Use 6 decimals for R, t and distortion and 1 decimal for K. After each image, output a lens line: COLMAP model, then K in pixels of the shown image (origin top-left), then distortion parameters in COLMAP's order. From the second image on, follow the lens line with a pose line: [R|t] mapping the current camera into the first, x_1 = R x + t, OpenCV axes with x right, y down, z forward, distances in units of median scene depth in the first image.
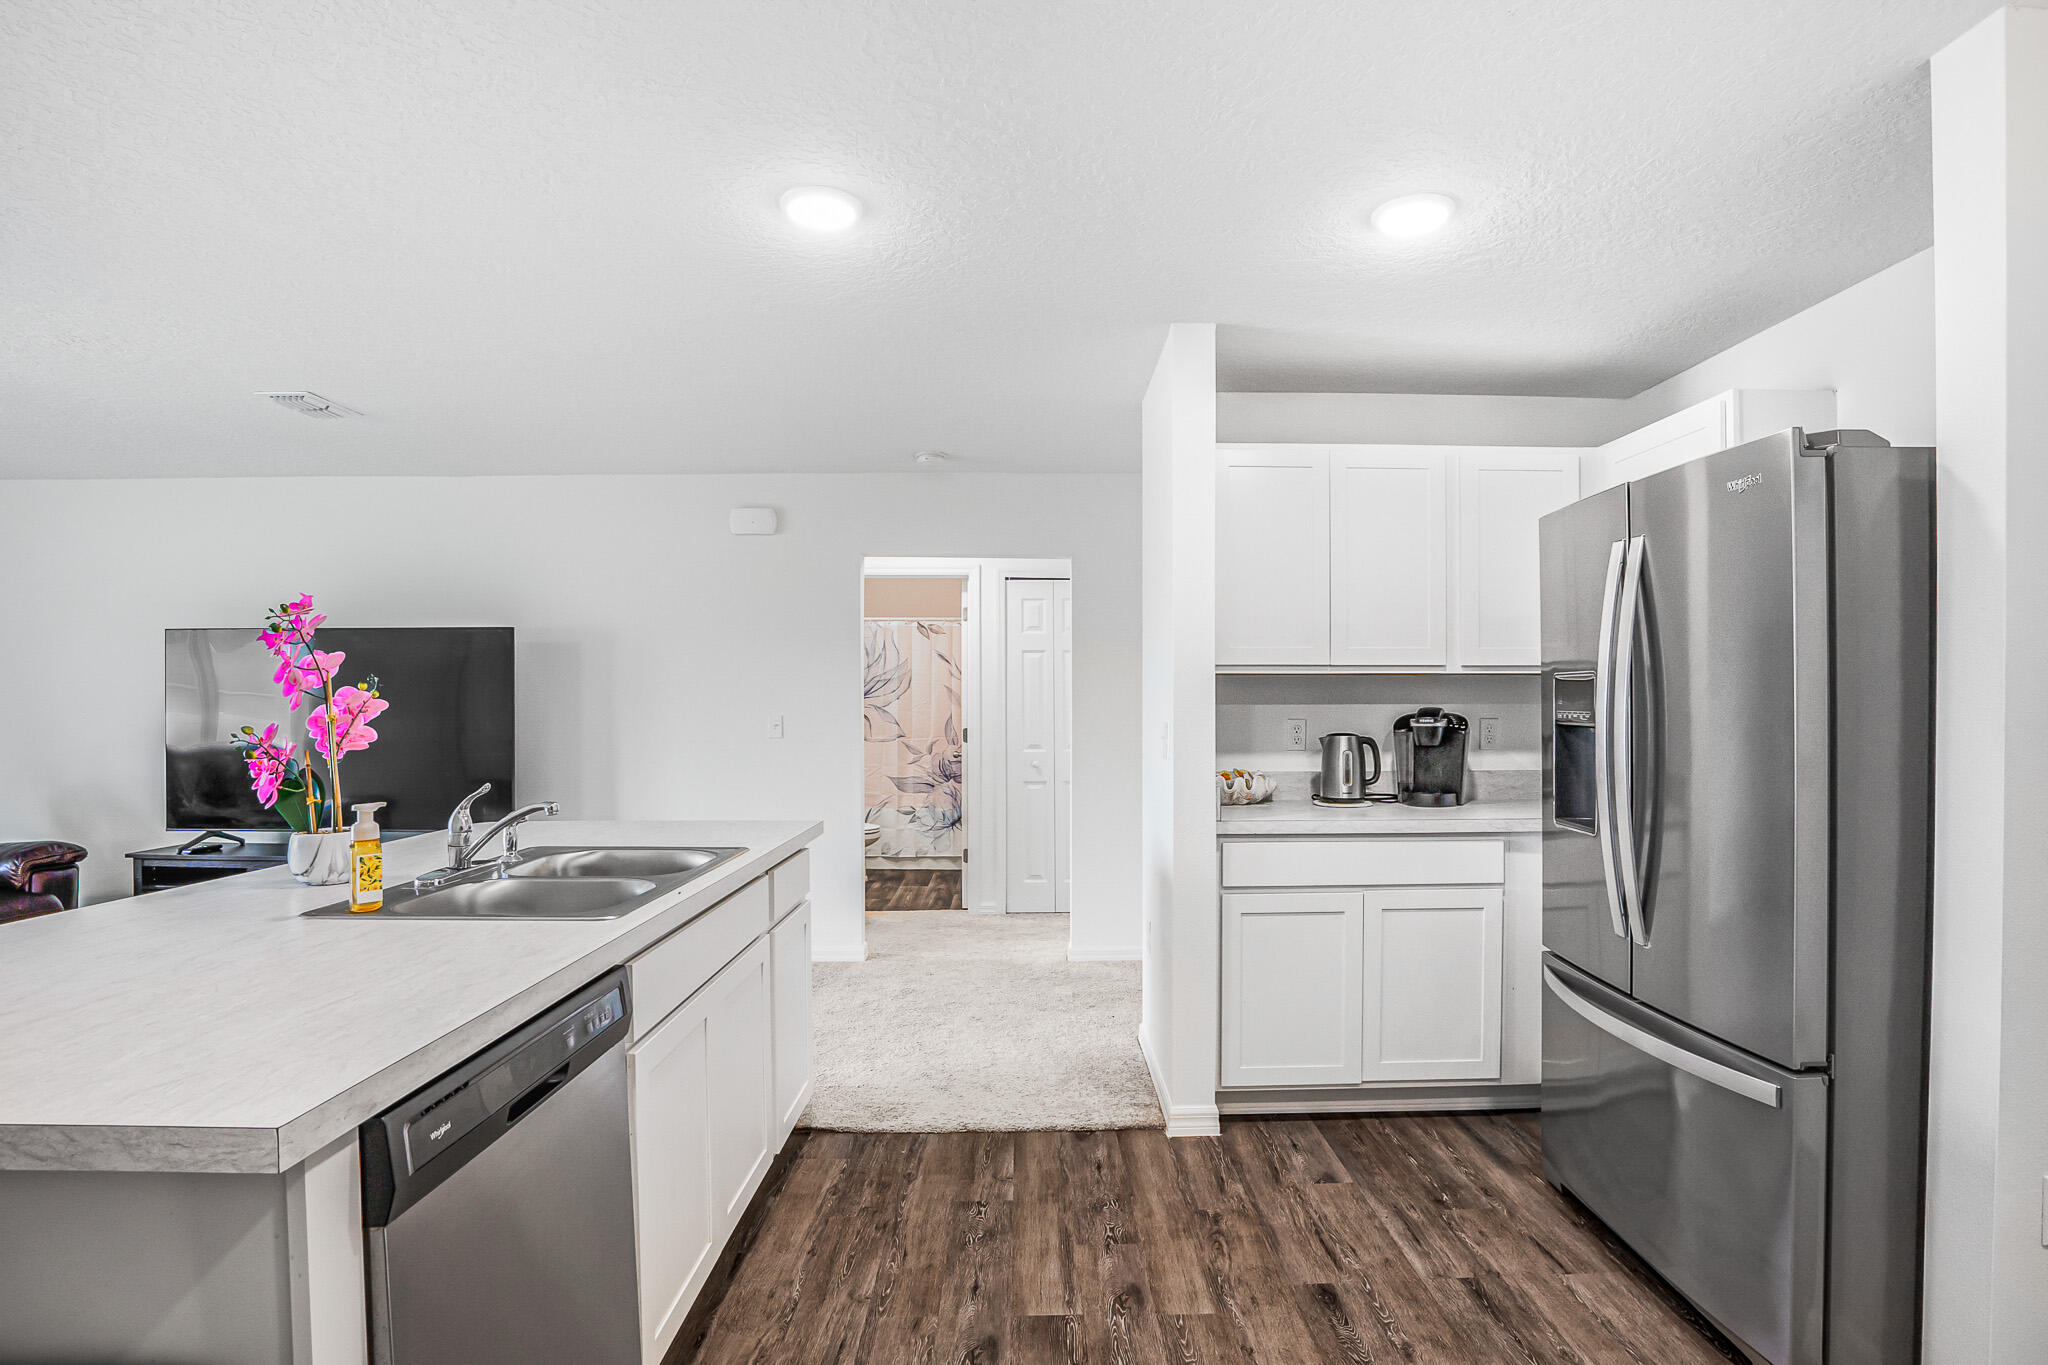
lens RADIAL K [[1000.0, 0, 1076.8], [0, 1000.0, 711.1], [0, 0, 1]] dist [-0.037490, 0.000987]
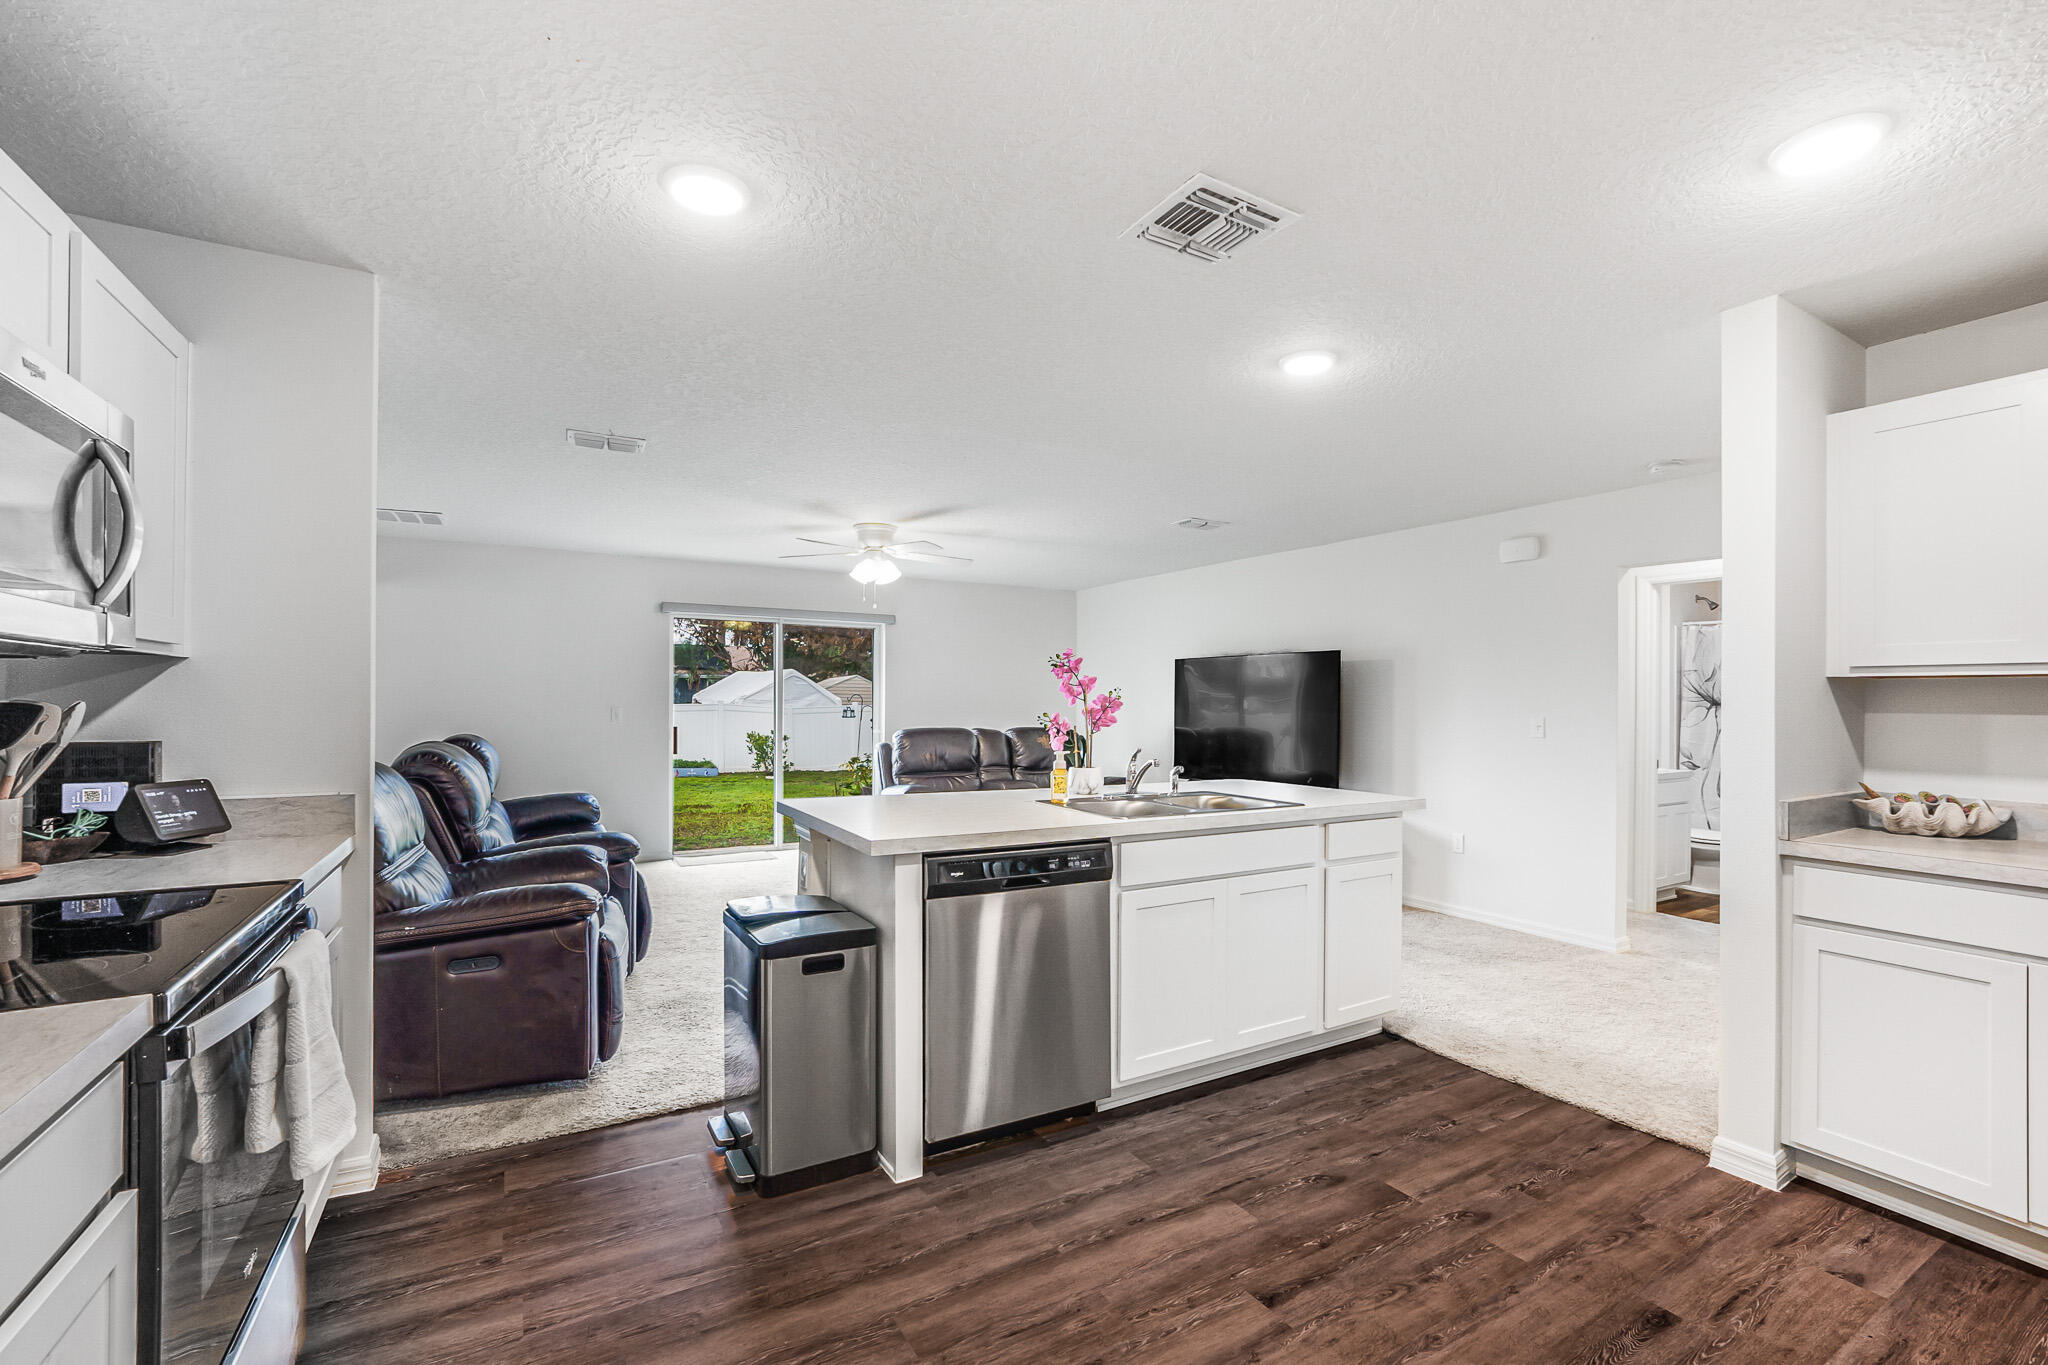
lens RADIAL K [[899.7, 0, 1050.5], [0, 899.7, 696.4], [0, 0, 1]] dist [-0.041720, 0.019246]
pose [[0.490788, -0.000446, -0.871279, 0.509516], [-0.017711, 0.999788, -0.010488, 0.000692], [0.871099, 0.020578, 0.490676, 0.029889]]
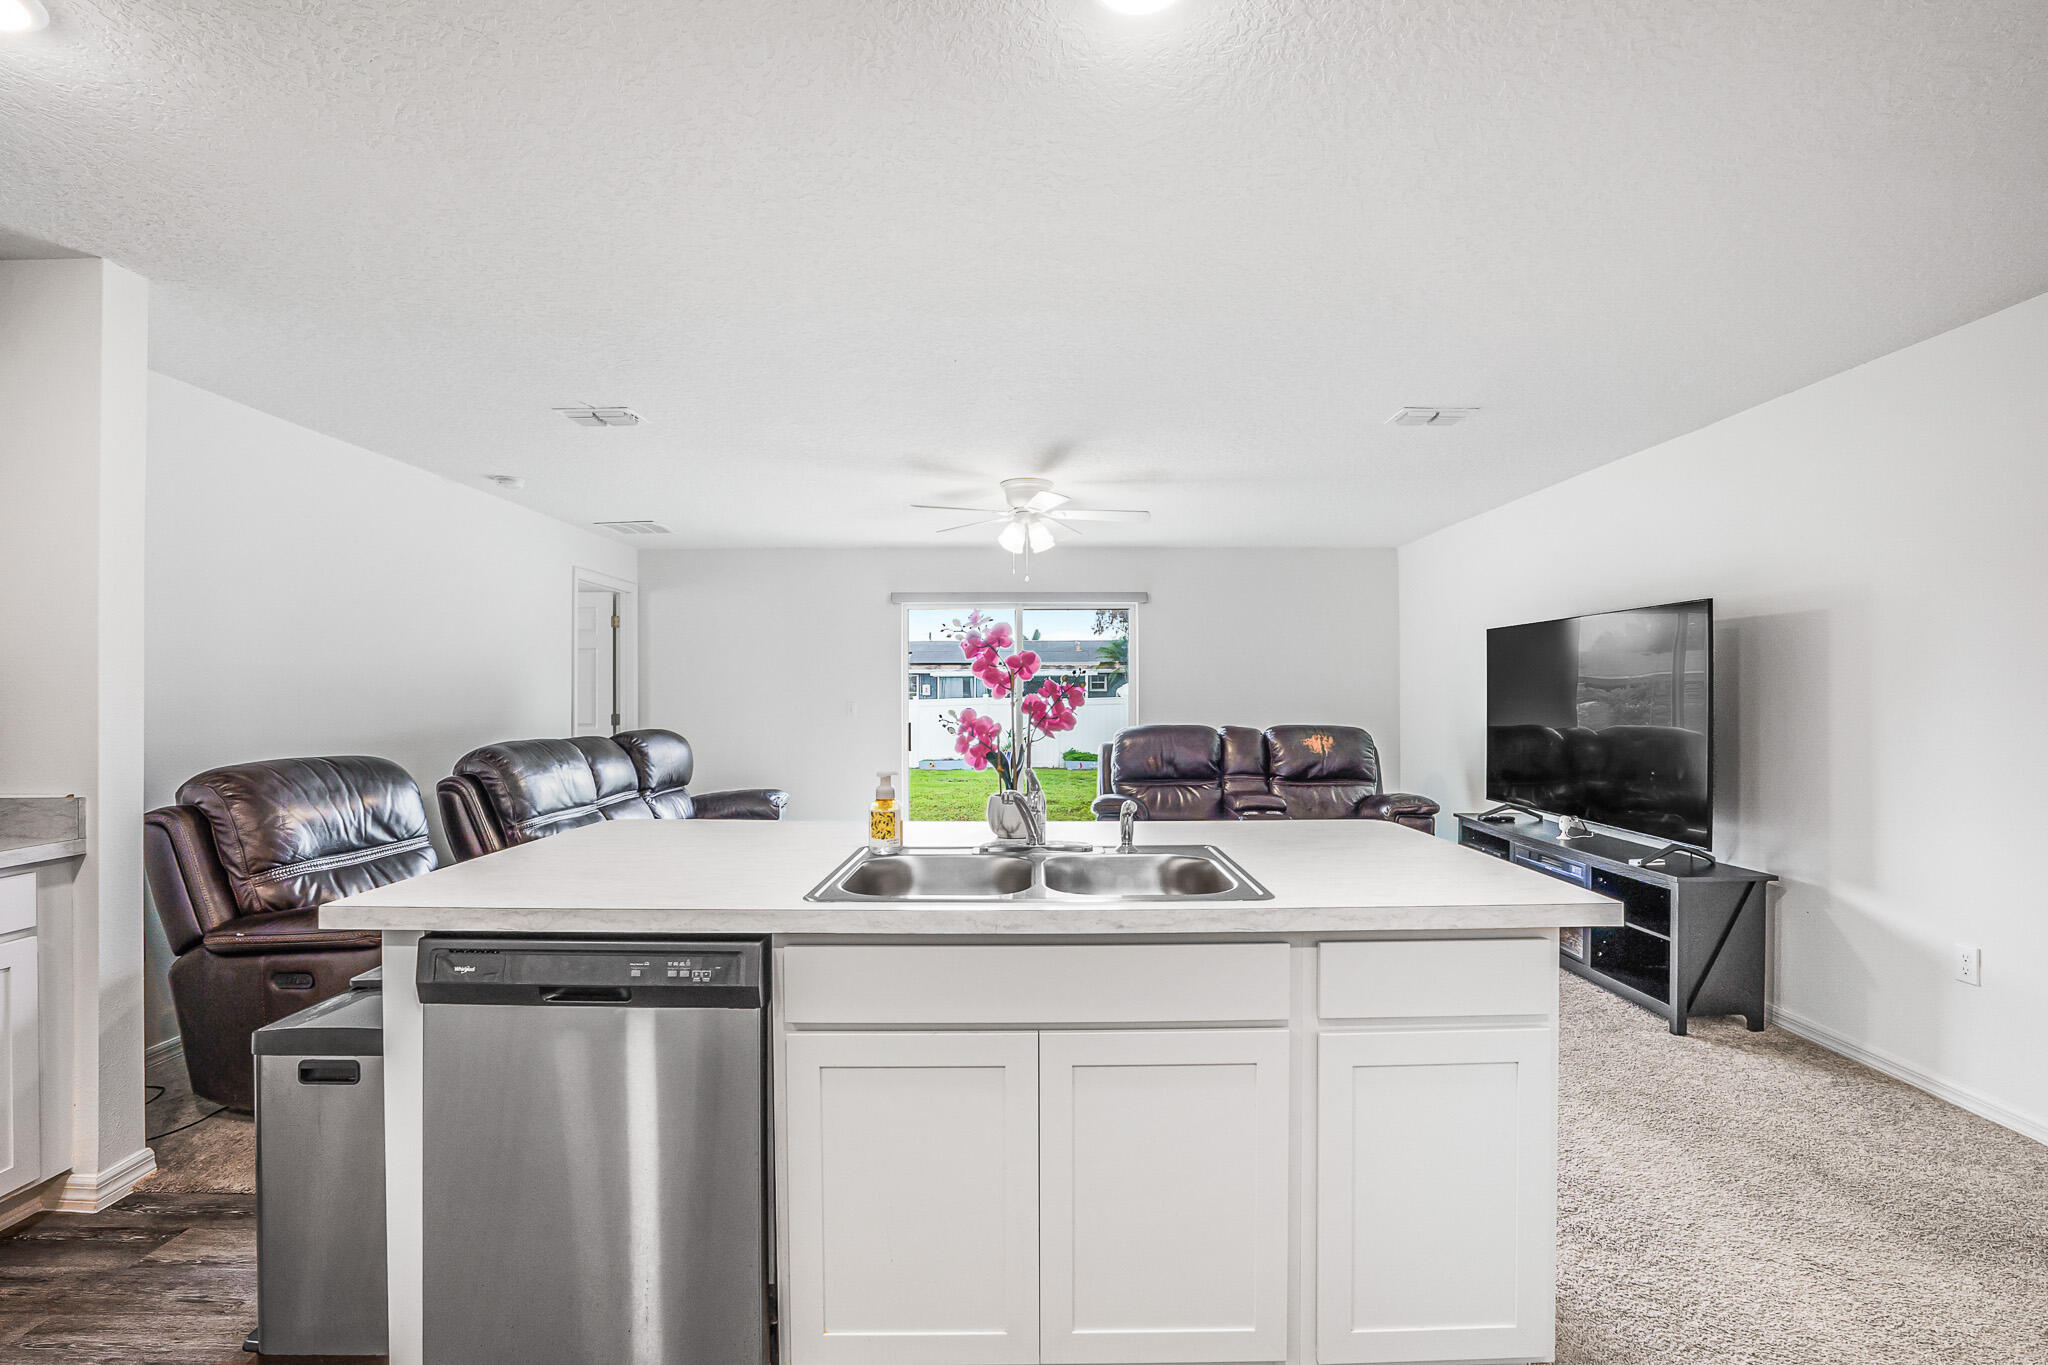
lens RADIAL K [[912.0, 0, 1033.2], [0, 912.0, 683.0], [0, 0, 1]] dist [-0.048484, 0.013207]
pose [[-0.023548, -0.009086, -0.999681, 0.265377], [-0.007736, 0.999930, -0.008906, -0.006718], [0.999693, 0.007524, -0.023616, 0.684640]]
